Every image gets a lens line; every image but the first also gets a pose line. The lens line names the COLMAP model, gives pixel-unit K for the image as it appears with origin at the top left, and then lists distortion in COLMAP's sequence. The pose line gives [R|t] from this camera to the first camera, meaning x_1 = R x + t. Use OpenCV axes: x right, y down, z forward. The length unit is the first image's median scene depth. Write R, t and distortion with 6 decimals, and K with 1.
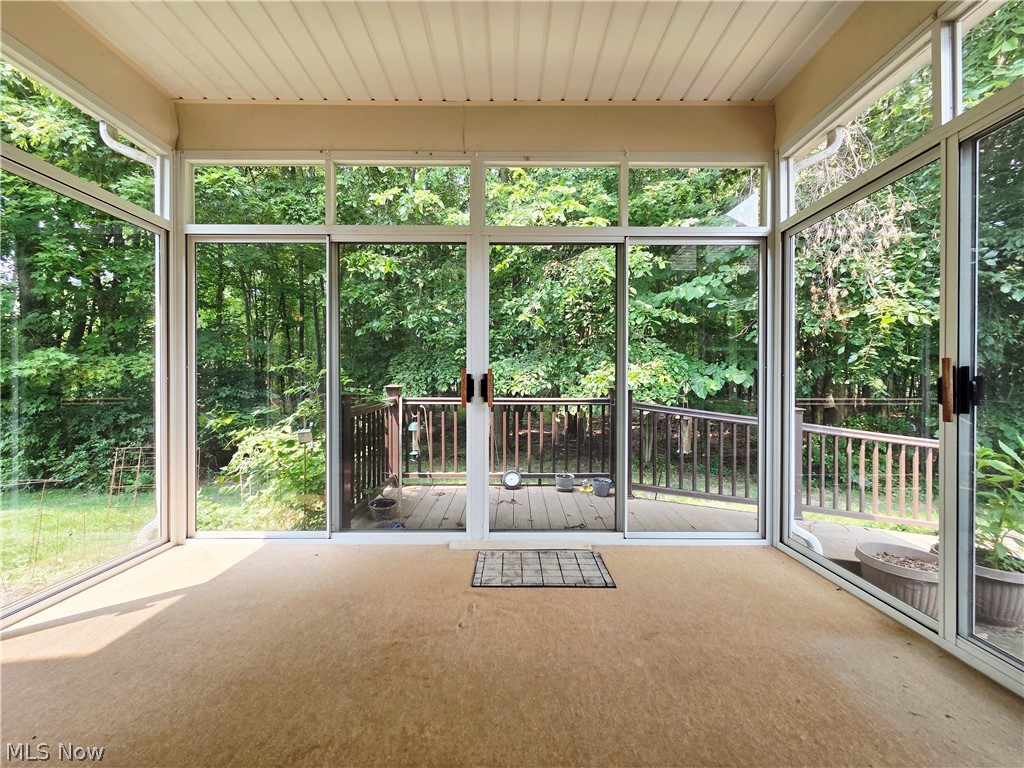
lens RADIAL K [[417.6, 0, 512.6], [0, 417.6, 385.0], [0, 0, 1]] dist [0.001962, 0.000044]
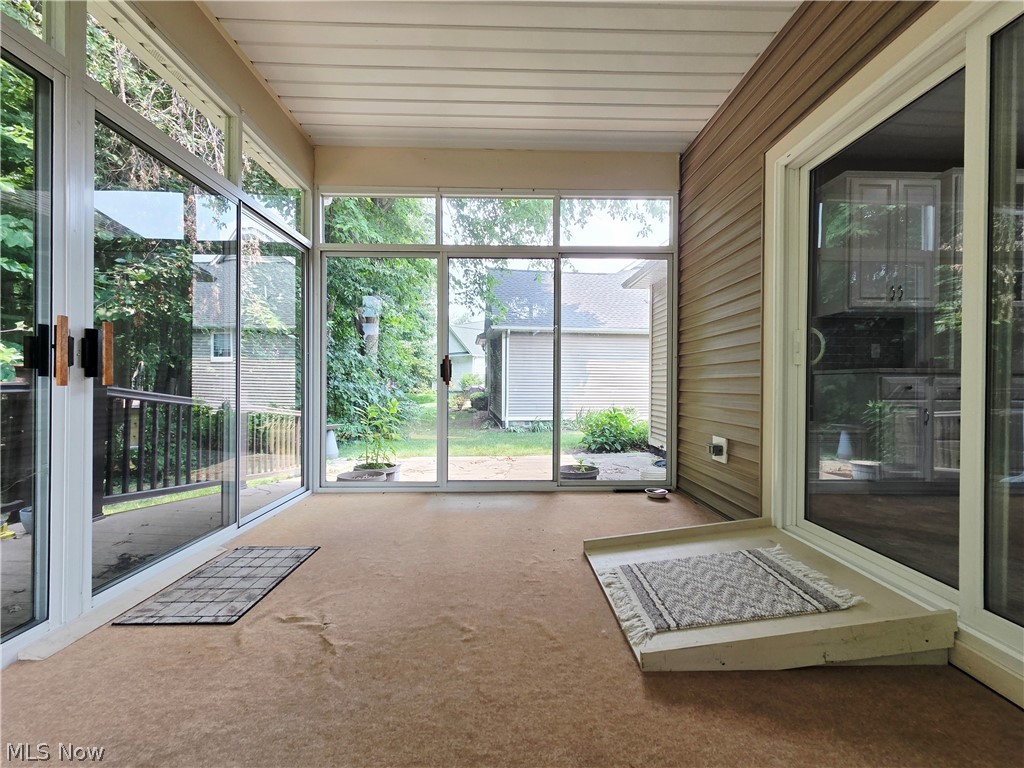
lens RADIAL K [[417.6, 0, 514.0], [0, 417.6, 384.1], [0, 0, 1]] dist [0.001962, 0.000044]
pose [[-0.022590, -0.001526, 0.999744, -0.750376], [-0.000098, 0.999999, 0.001524, 0.055679], [-0.999745, -0.000064, -0.022591, 0.469741]]
